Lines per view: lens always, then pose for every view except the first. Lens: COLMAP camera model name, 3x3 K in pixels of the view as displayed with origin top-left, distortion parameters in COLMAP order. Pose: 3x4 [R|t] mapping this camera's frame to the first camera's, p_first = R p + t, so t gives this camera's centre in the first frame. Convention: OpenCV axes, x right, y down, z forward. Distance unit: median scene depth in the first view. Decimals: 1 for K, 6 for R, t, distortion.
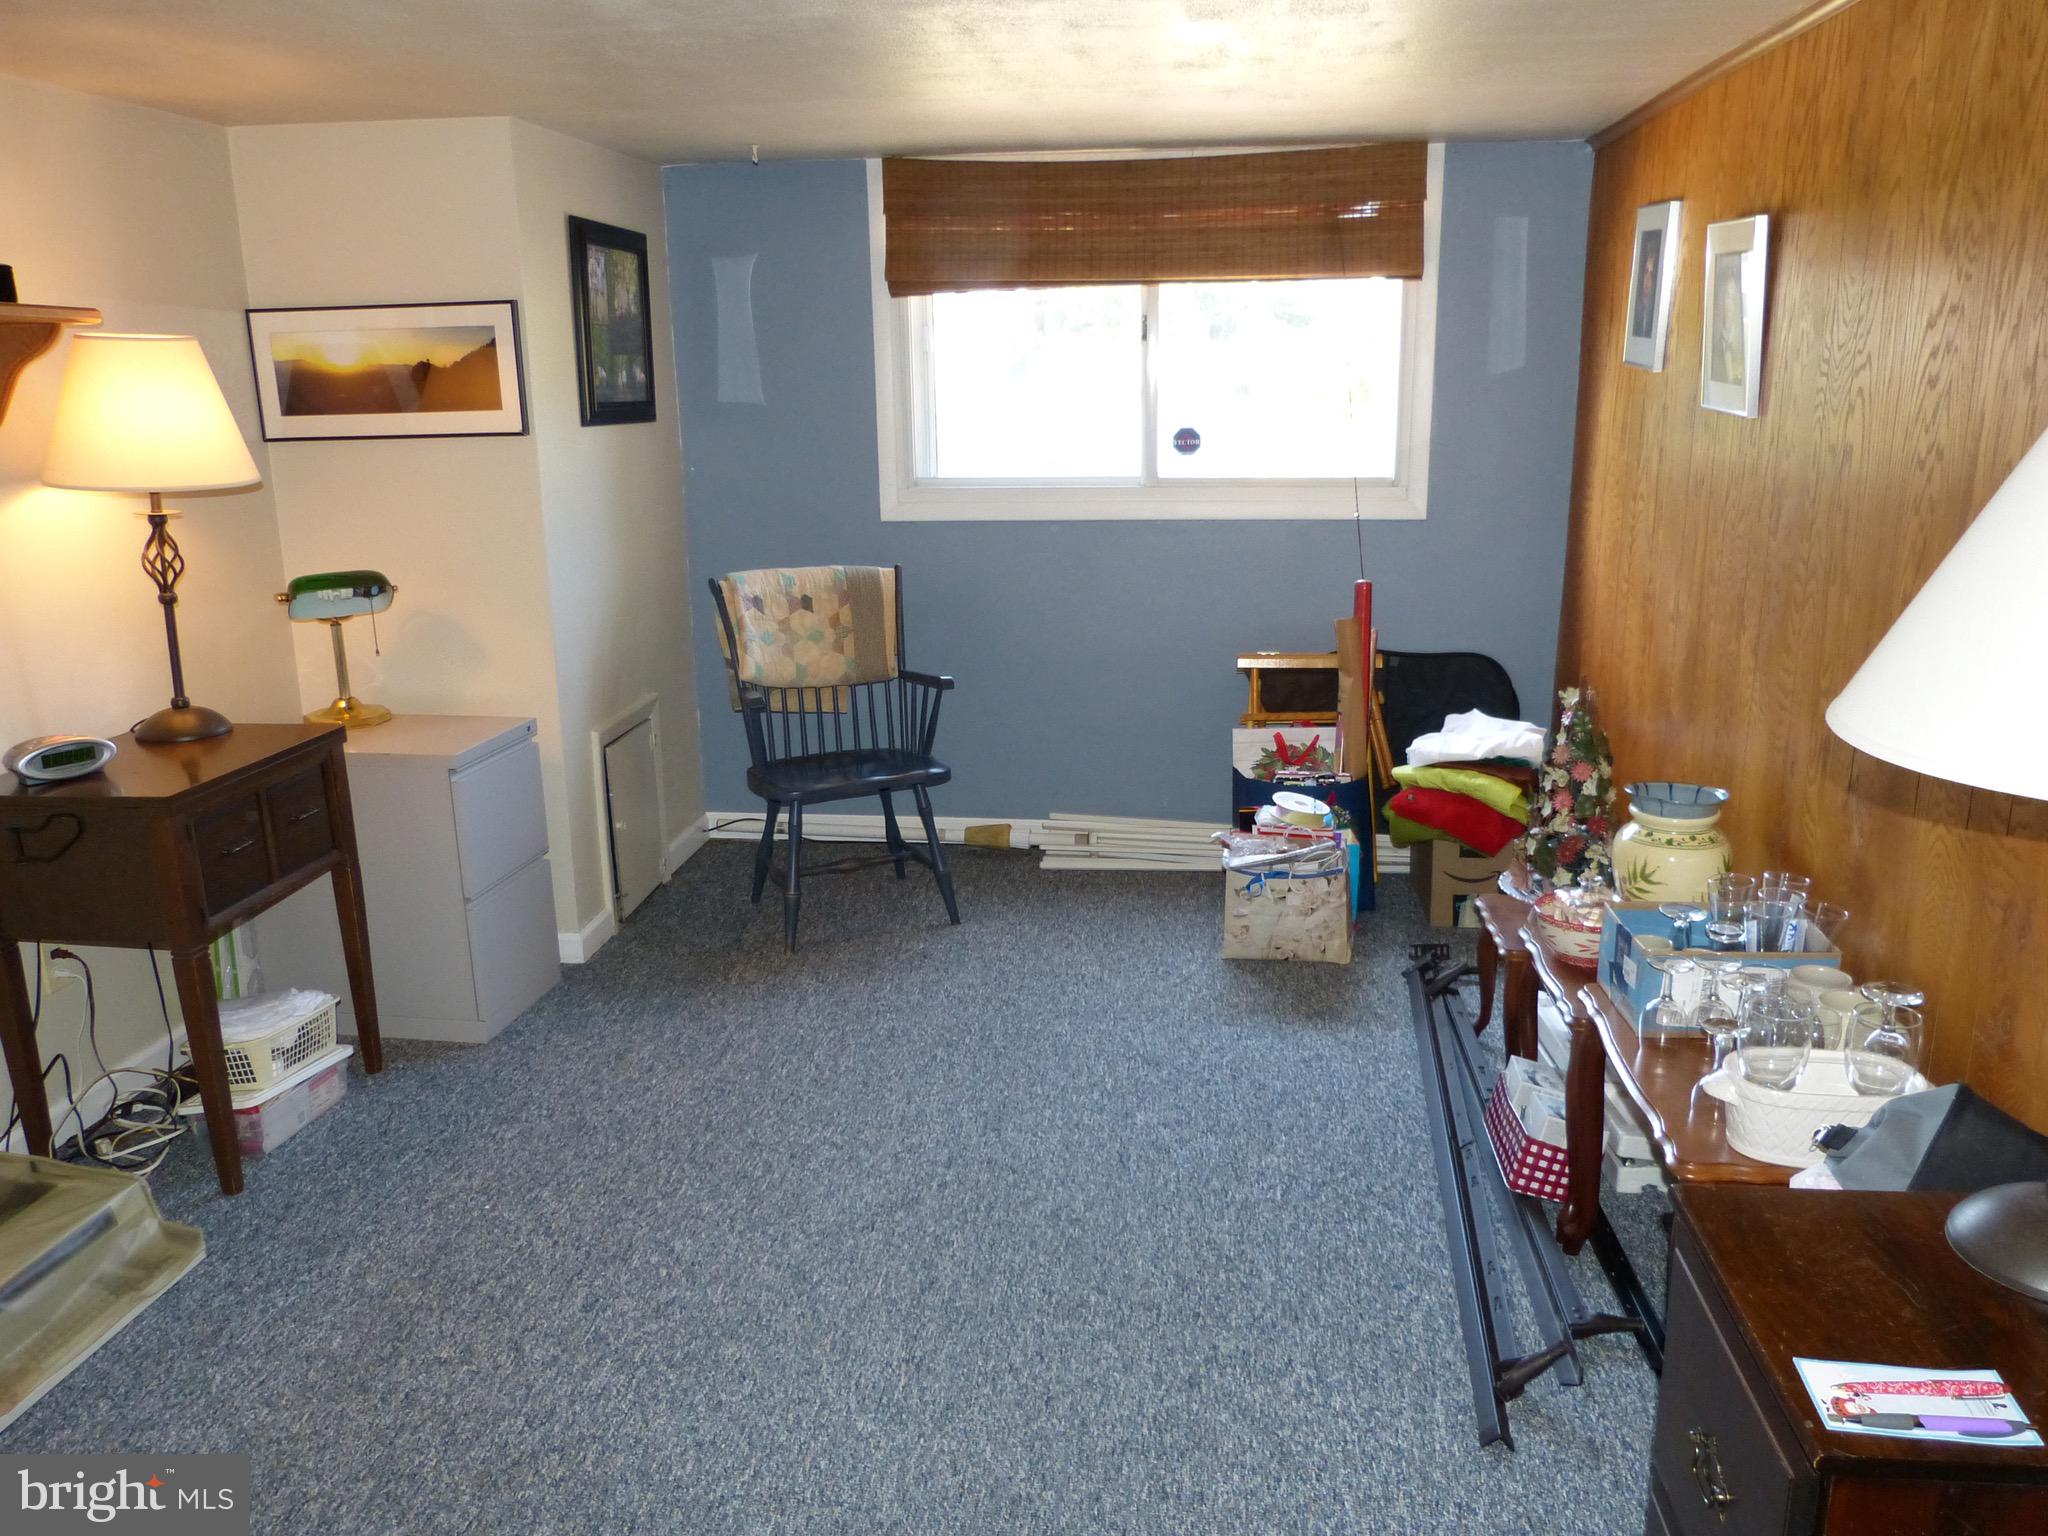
lens RADIAL K [[1534.6, 0, 1025.4], [0, 1534.6, 763.1], [0, 0, 1]] dist [-0.035389, 0.035522]
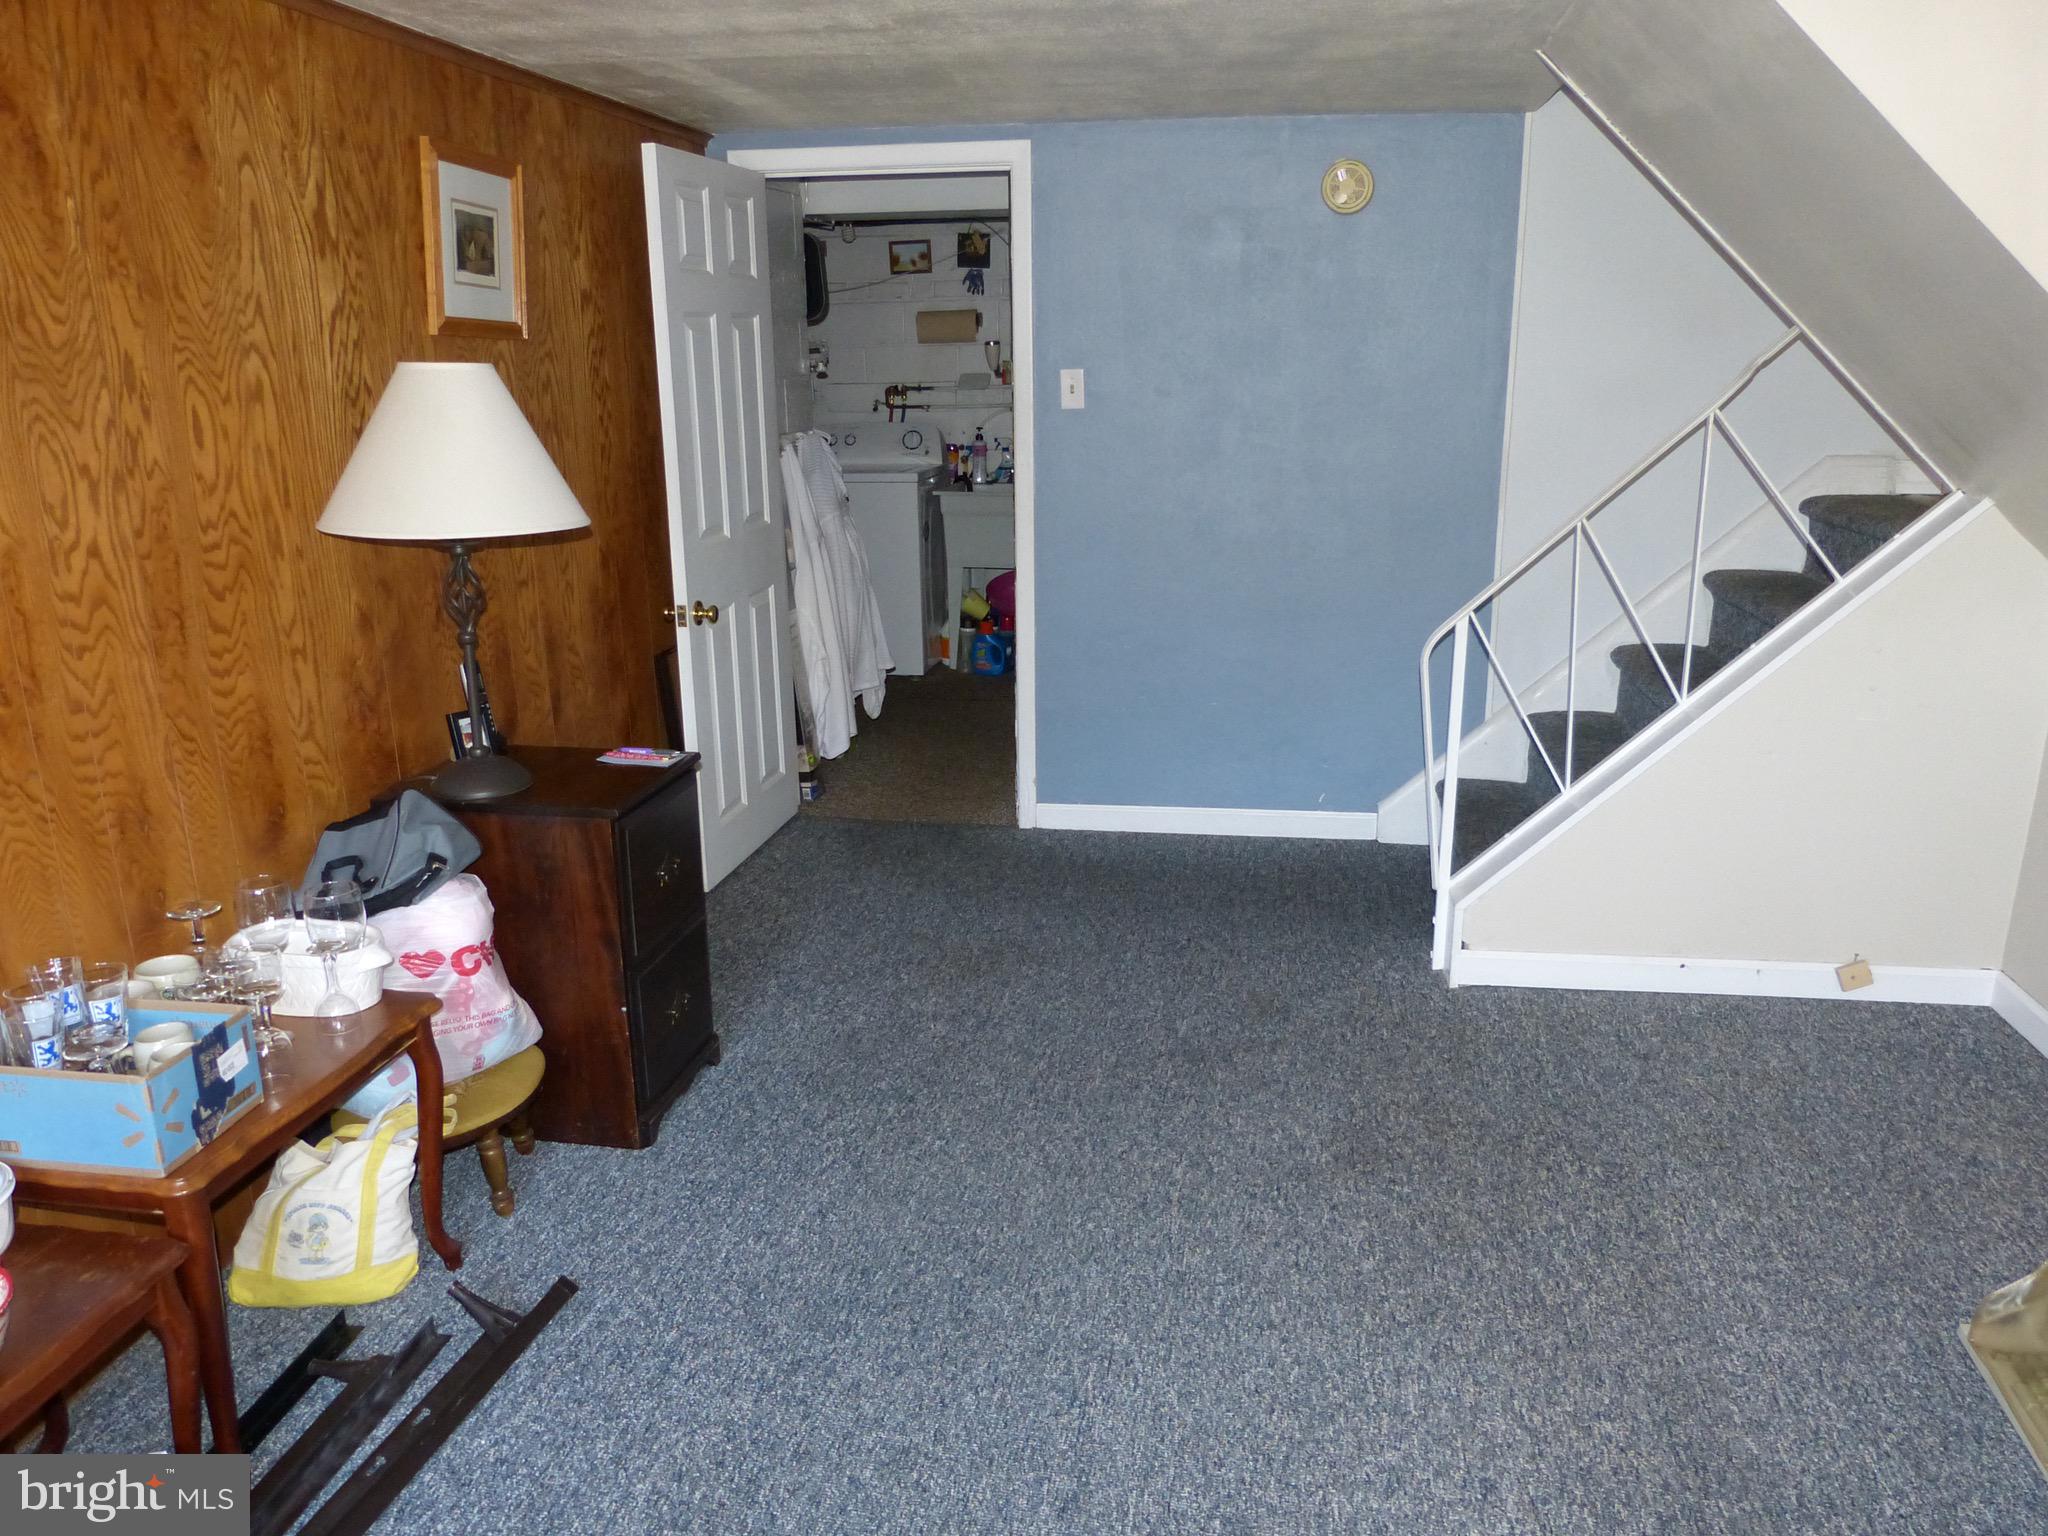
lens RADIAL K [[1534.6, 0, 1027.6], [0, 1534.6, 767.0], [0, 0, 1]] dist [-0.035389, 0.035522]
pose [[-0.998108, 0.016230, 0.059298, -0.106599], [0.043876, 0.863672, 0.502142, -0.426646], [-0.043064, 0.503793, -0.862750, 1.666882]]
